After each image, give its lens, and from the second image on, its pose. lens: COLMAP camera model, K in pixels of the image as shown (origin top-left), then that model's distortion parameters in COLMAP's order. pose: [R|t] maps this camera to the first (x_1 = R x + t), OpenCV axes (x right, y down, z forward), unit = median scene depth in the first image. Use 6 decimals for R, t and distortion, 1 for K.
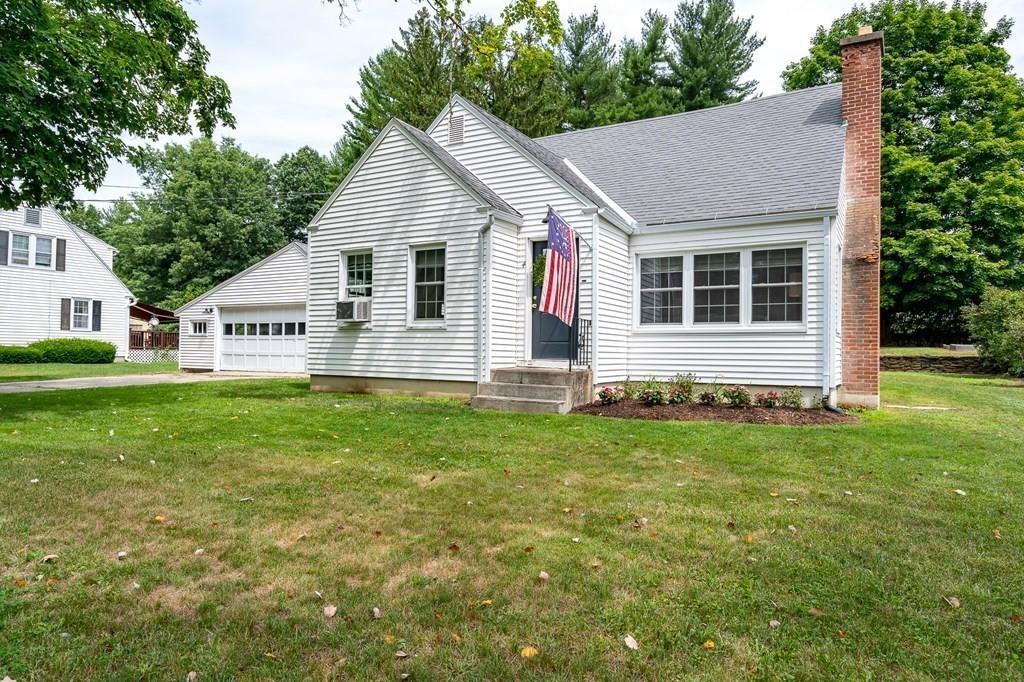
lens RADIAL K [[640.9, 0, 512.0], [0, 640.9, 341.0], [0, 0, 1]] dist [0.021436, 0.001556]
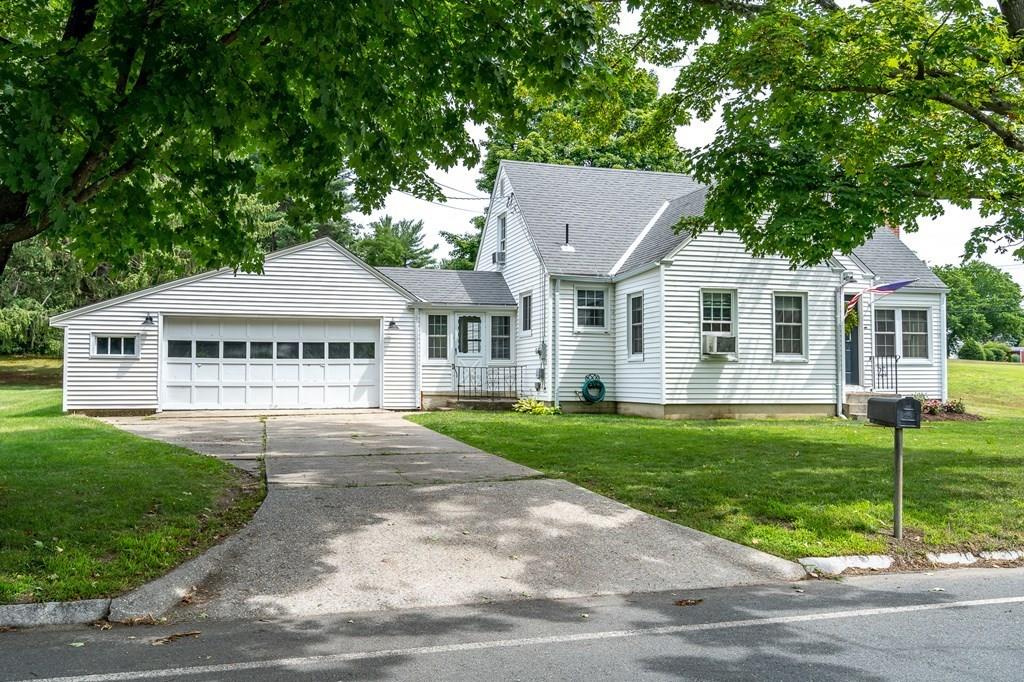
lens RADIAL K [[878.5, 0, 509.9], [0, 878.5, 340.8], [0, 0, 1]] dist [0.001257, -0.001247]
pose [[0.697229, 0.016686, 0.716654, -1.659145], [-0.006979, 0.999840, -0.016490, -0.027005], [-0.716814, 0.006495, 0.697234, 0.217944]]
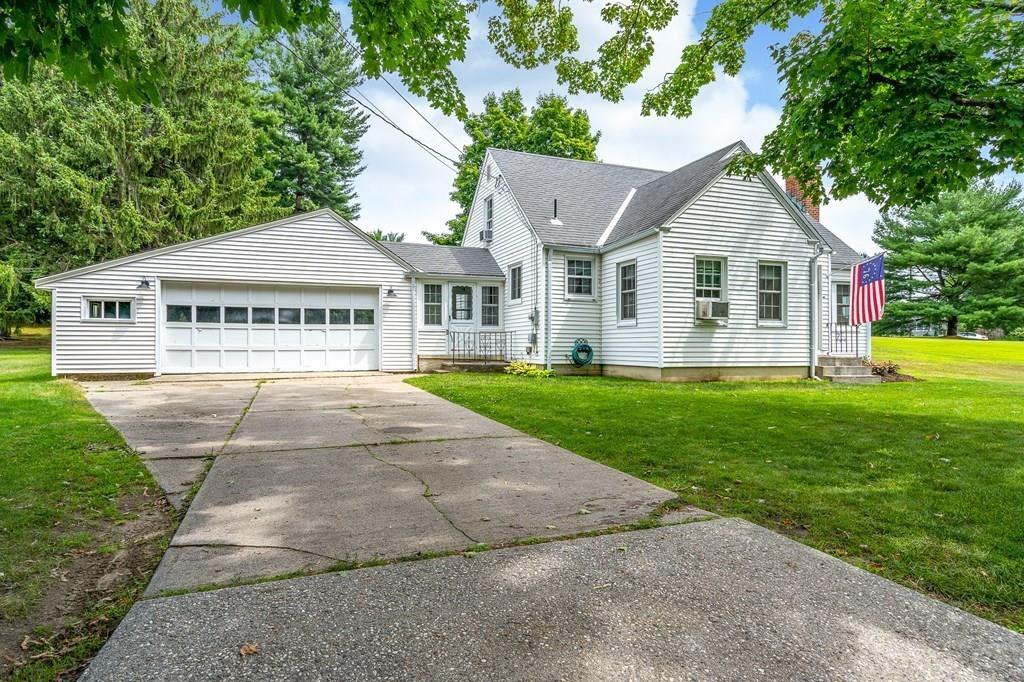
lens RADIAL K [[583.2, 0, 510.9], [0, 583.2, 345.6], [0, 0, 1]] dist [0.000766, 0.000429]
pose [[0.635185, -0.013367, 0.772244, -1.344703], [-0.009408, 0.999642, 0.025042, -0.006024], [-0.772302, -0.023172, 0.634832, 0.646977]]
